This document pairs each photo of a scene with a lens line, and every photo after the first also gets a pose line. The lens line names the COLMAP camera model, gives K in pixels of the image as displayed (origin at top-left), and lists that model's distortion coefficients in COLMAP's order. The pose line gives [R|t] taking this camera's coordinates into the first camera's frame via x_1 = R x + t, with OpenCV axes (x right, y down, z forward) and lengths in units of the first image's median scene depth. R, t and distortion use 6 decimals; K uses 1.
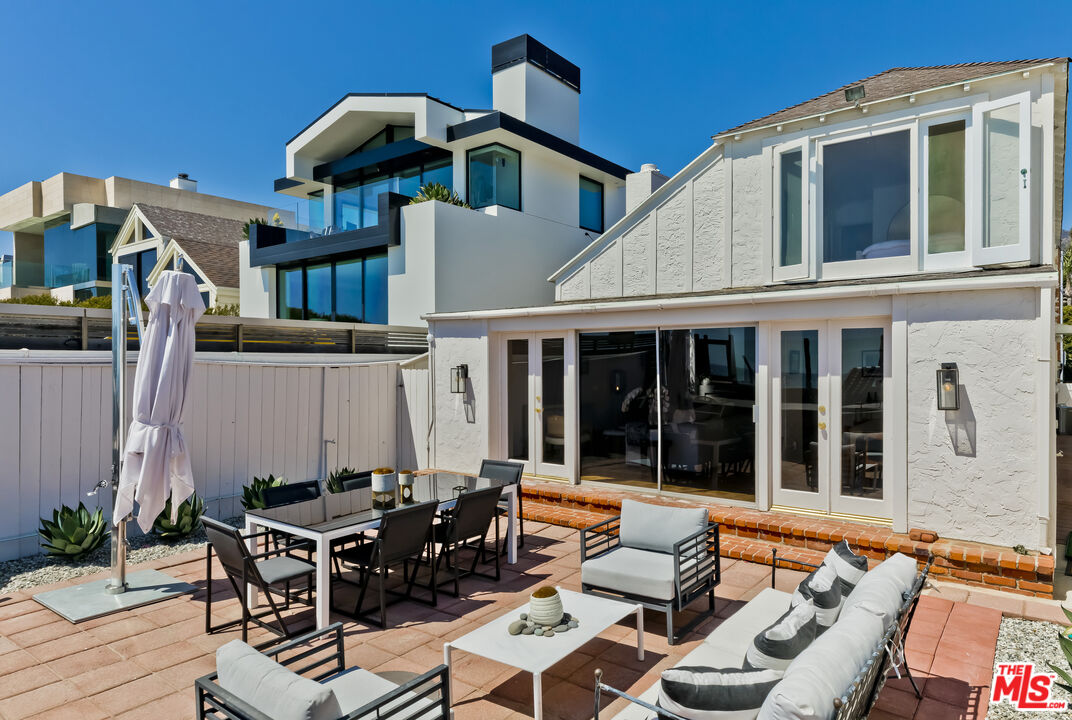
lens RADIAL K [[664.3, 0, 536.0], [0, 664.3, 360.0], [0, 0, 1]] dist [0.004586, -0.000456]
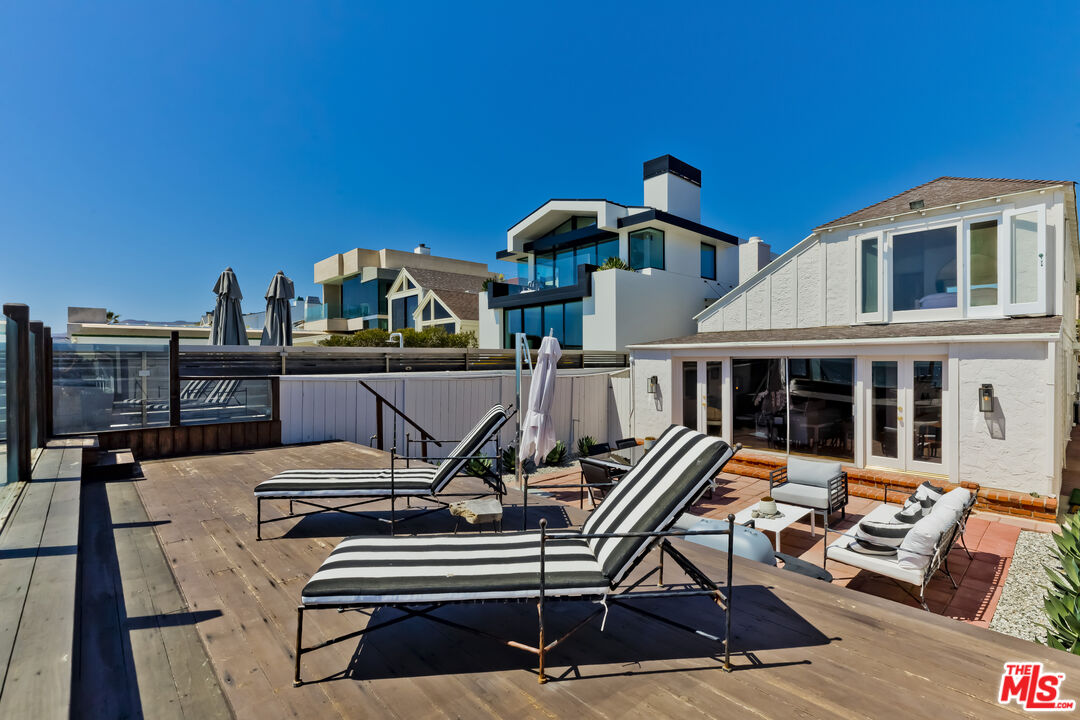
lens RADIAL K [[491.9, 0, 539.1], [0, 491.9, 358.0], [0, 0, 1]] dist [-0.003827, -0.000382]
pose [[0.983861, -0.001818, -0.178924, -0.174033], [0.002071, 0.999997, 0.001227, -0.040913], [0.178921, -0.001578, 0.983862, -0.270518]]
